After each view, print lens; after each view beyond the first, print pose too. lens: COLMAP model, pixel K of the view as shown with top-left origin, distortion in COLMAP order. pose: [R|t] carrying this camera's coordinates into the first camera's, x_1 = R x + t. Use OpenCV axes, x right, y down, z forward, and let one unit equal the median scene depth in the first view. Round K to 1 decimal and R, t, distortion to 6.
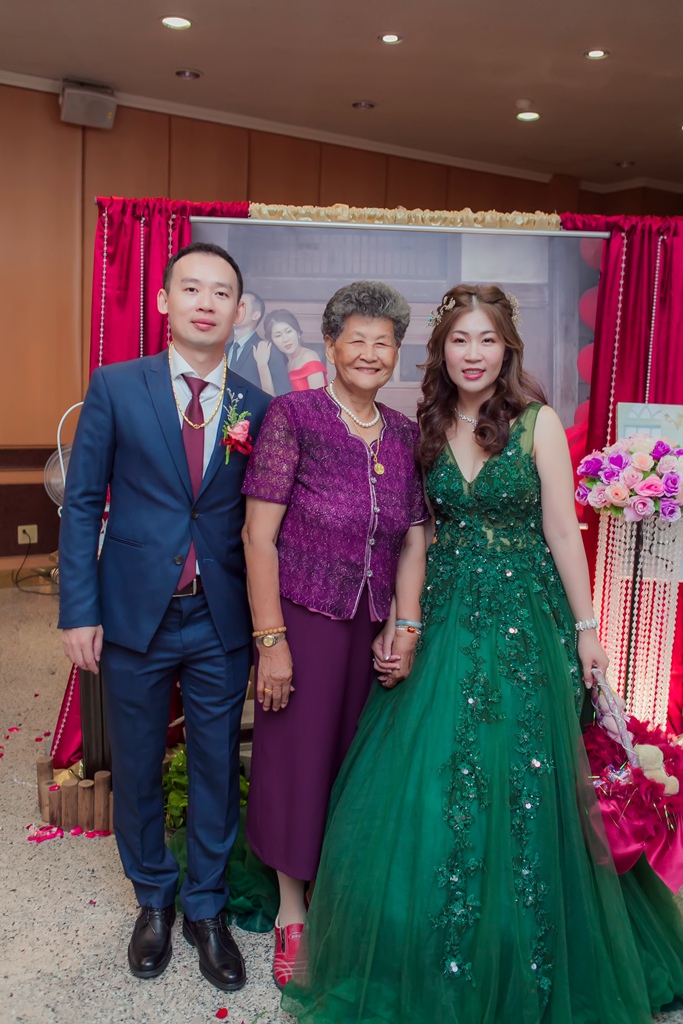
lens RADIAL K [[900.4, 0, 339.1], [0, 900.4, 486.3], [0, 0, 1]] dist [-0.004238, -0.003134]
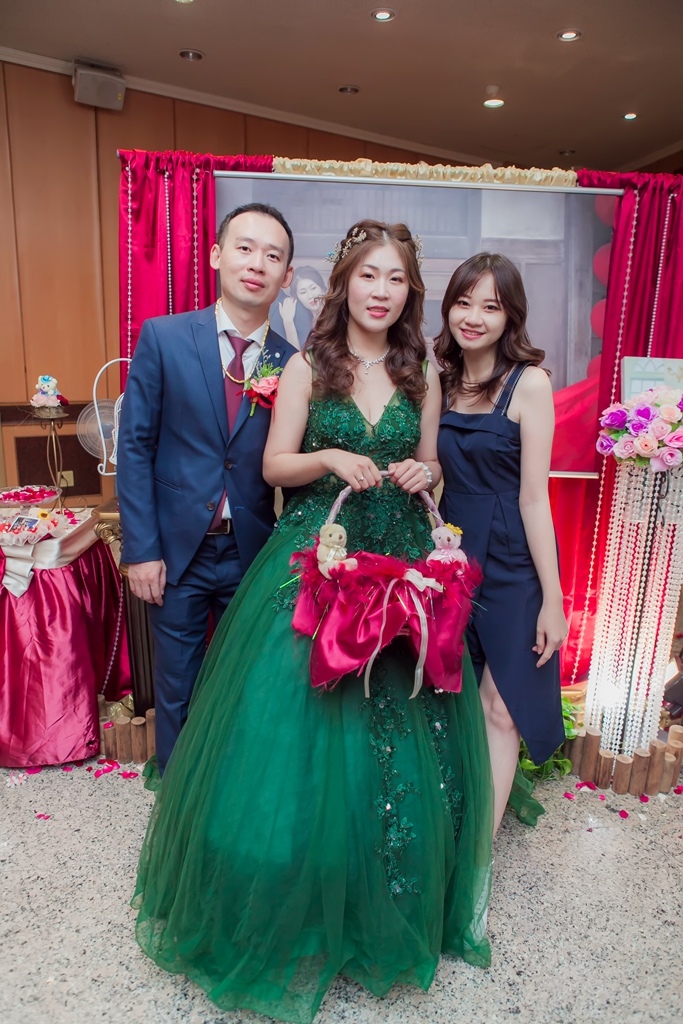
lens RADIAL K [[694.5, 0, 341.2], [0, 694.5, 517.0], [0, 0, 1]] dist [-0.029109, 0.011950]
pose [[0.998710, -0.017888, 0.047517, -0.067922], [0.011765, 0.991944, 0.126132, -0.011868], [-0.049390, -0.125410, 0.990875, 0.183984]]
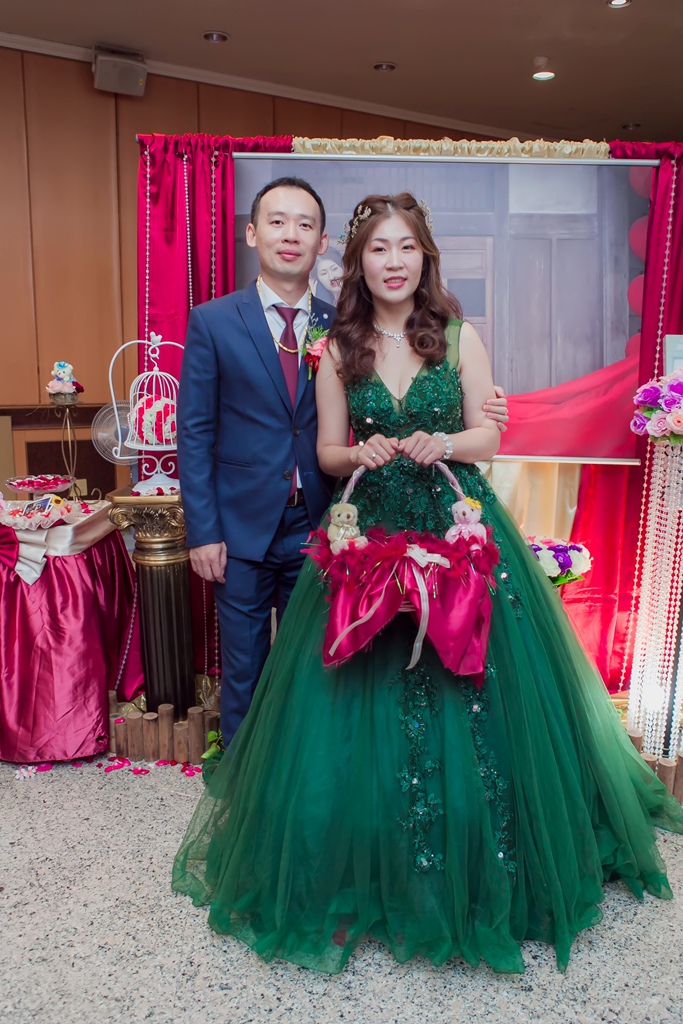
lens RADIAL K [[803.3, 0, 341.5], [0, 803.3, 512.0], [0, 0, 1]] dist [-0.034845, 0.016422]
pose [[0.999780, -0.017488, -0.011558, -0.043621], [0.018350, 0.996688, 0.079227, 0.026351], [0.010134, -0.079421, 0.996790, 0.098702]]
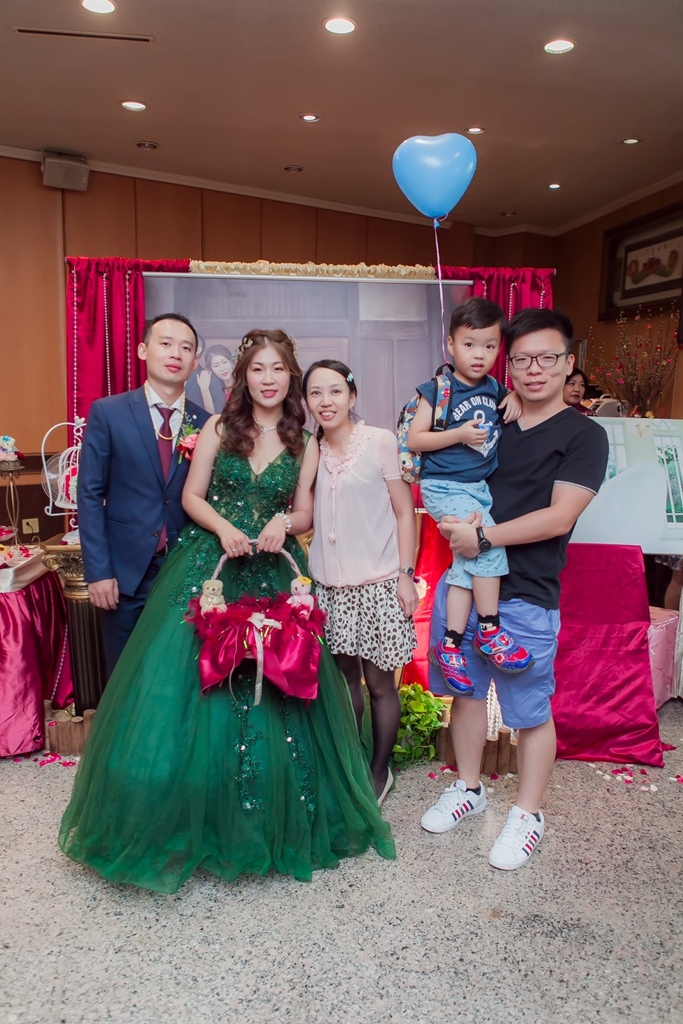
lens RADIAL K [[738.2, 0, 337.8], [0, 738.2, 513.6], [0, 0, 1]] dist [-0.030456, 0.009038]
pose [[0.998131, -0.029241, 0.053663, 0.041830], [0.026422, 0.998270, 0.052516, -0.010039], [-0.055106, -0.051000, 0.997177, -0.054104]]
